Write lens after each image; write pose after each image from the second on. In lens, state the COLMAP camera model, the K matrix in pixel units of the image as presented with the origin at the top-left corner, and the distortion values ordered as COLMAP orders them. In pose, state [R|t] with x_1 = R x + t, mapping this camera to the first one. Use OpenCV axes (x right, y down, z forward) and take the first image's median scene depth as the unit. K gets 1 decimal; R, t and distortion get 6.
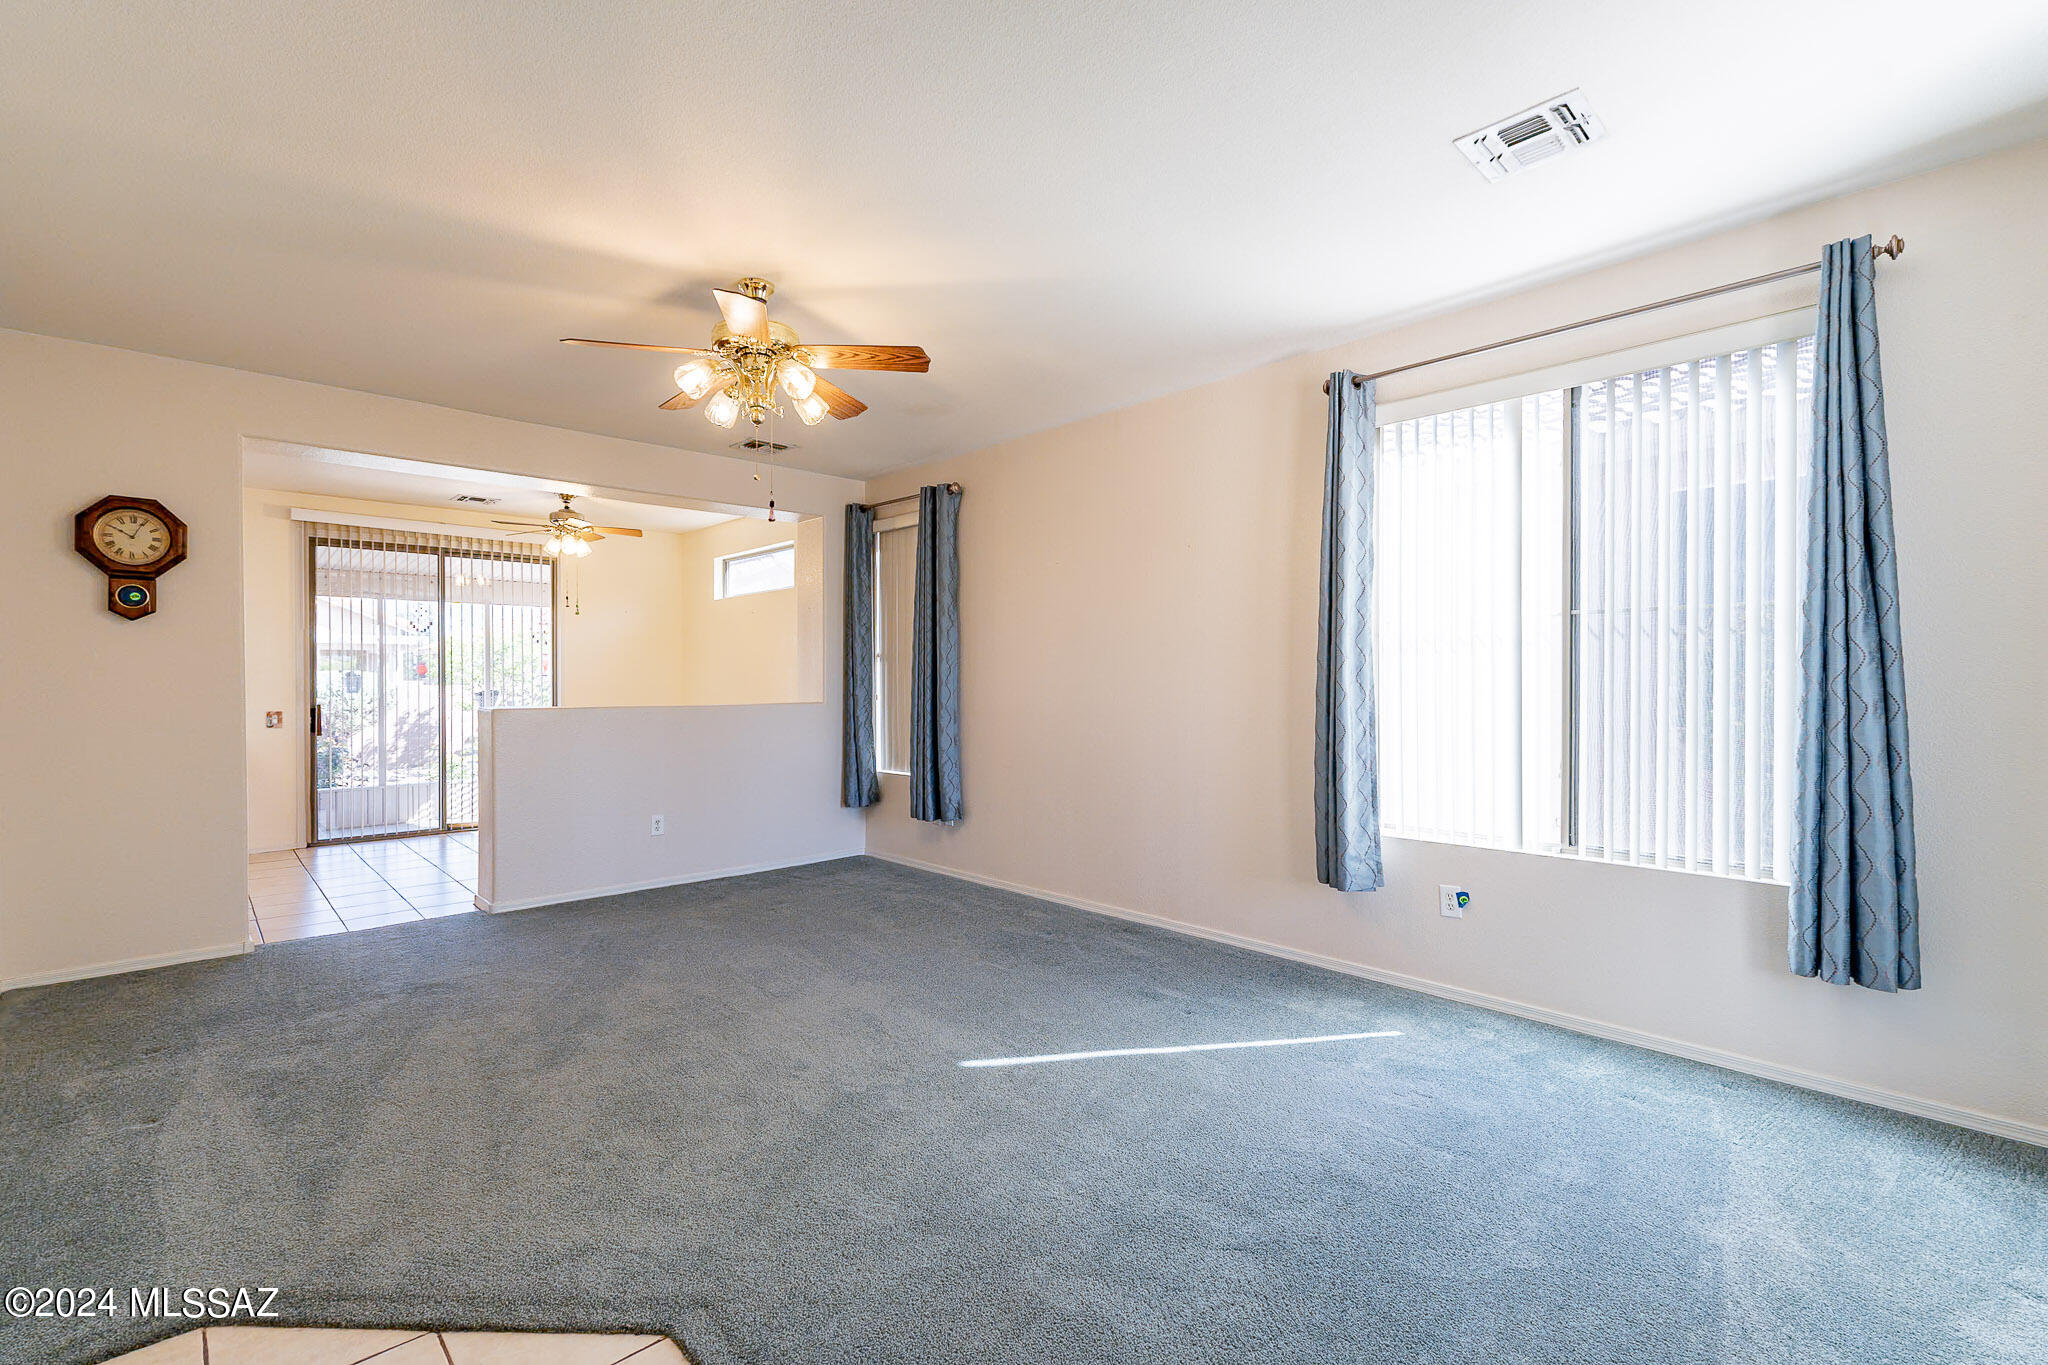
lens RADIAL K [[897.0, 0, 1022.6], [0, 897.0, 686.5], [0, 0, 1]] dist [0.000112, 0.000095]
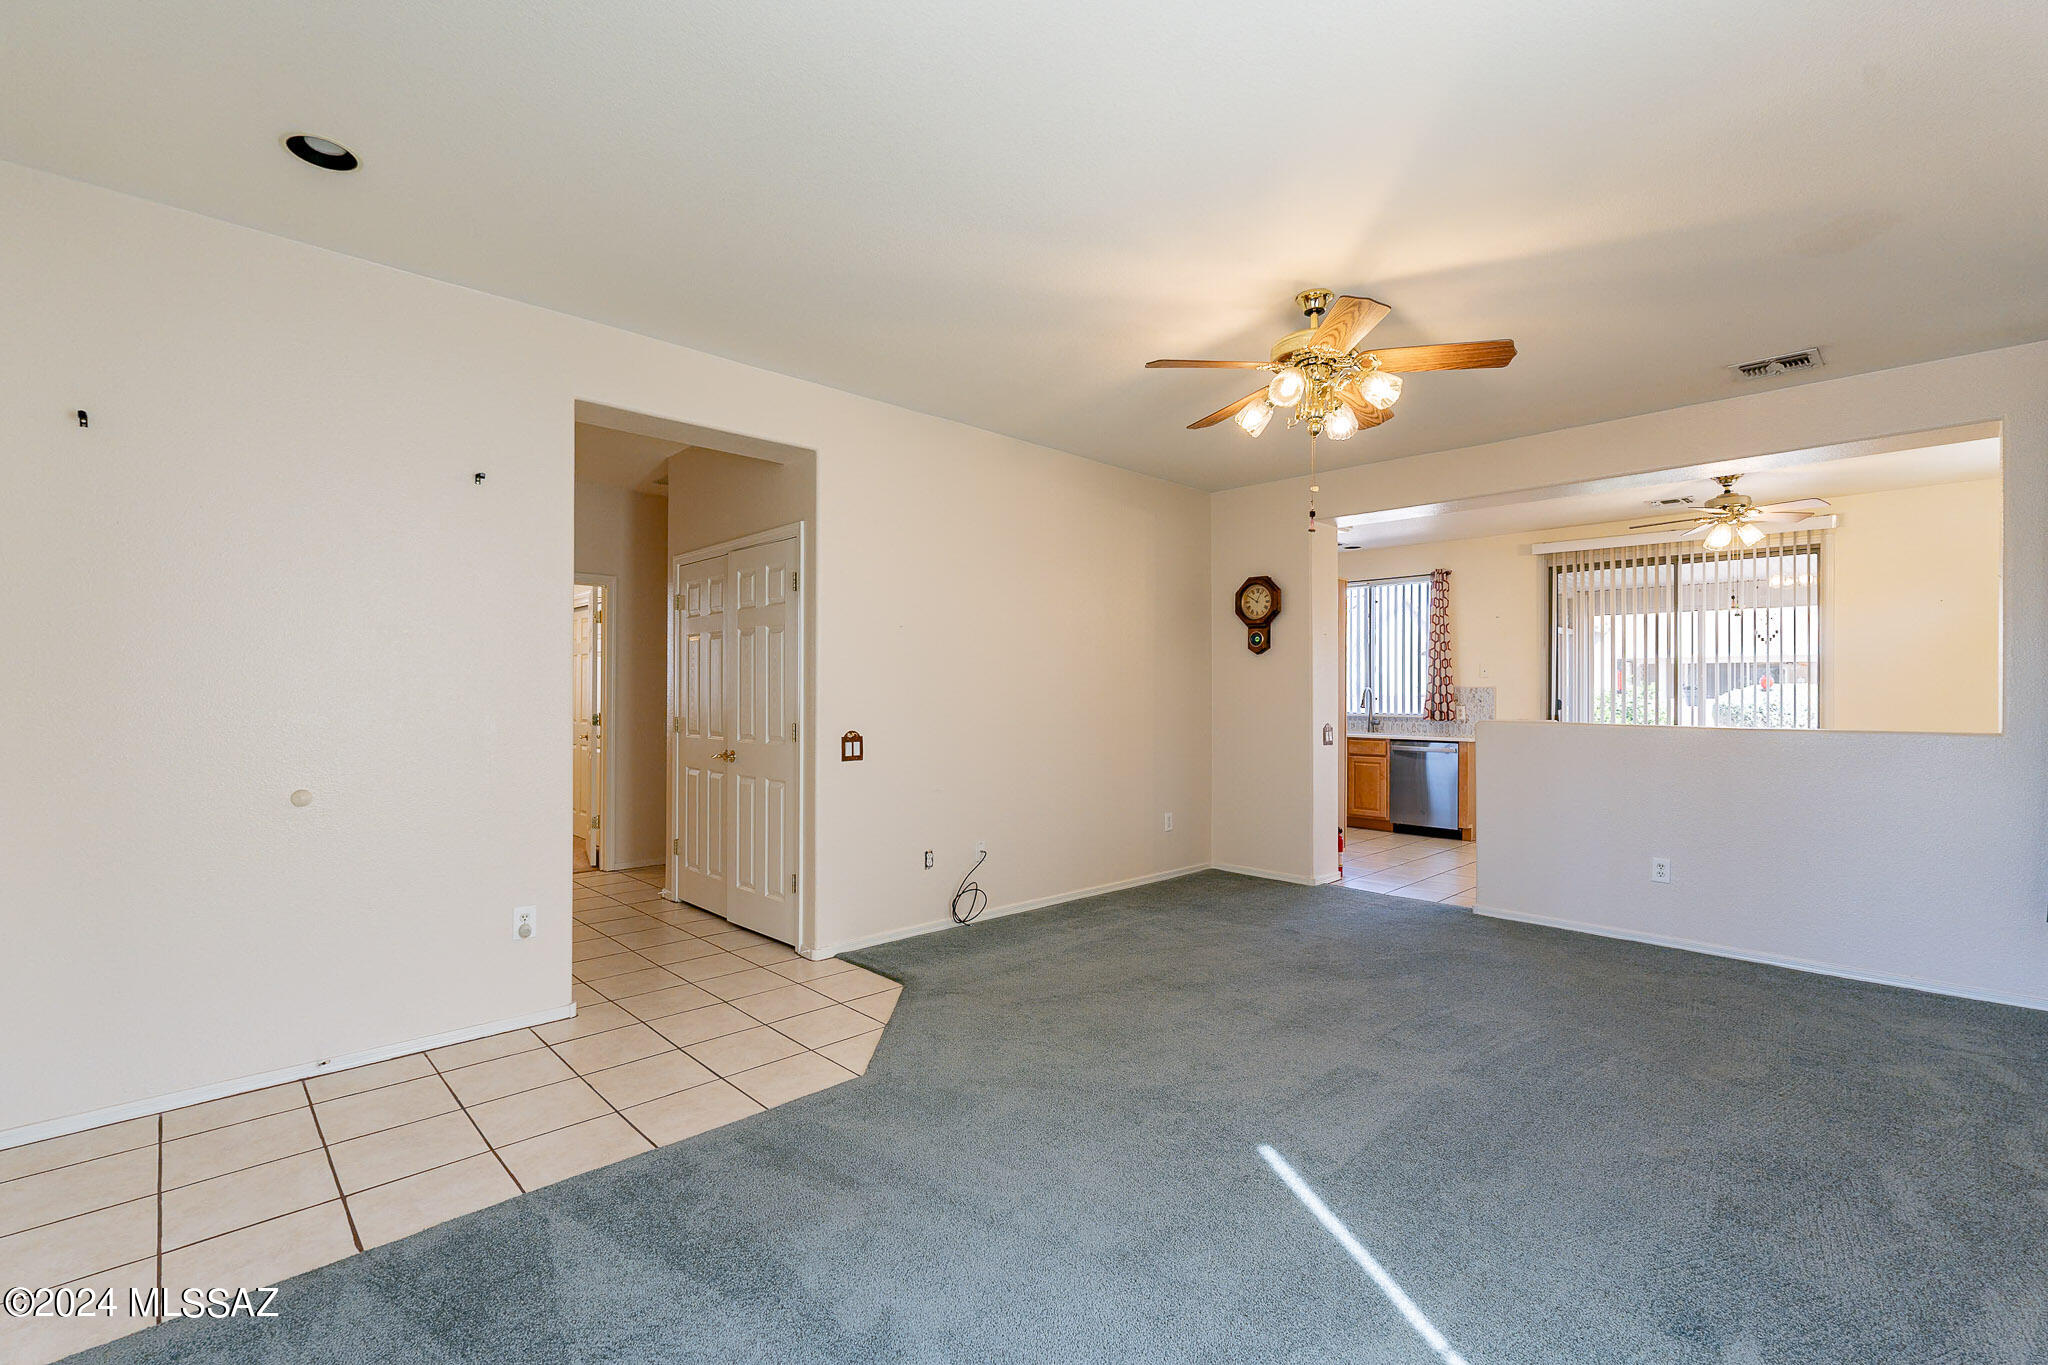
lens RADIAL K [[897.0, 0, 1022.6], [0, 897.0, 686.5], [0, 0, 1]] dist [0.000112, 0.000095]
pose [[0.005727, -0.004130, -0.999975, 0.580155], [-0.012353, 0.999915, -0.004200, -0.004654], [0.999907, 0.012377, 0.005676, 0.567196]]
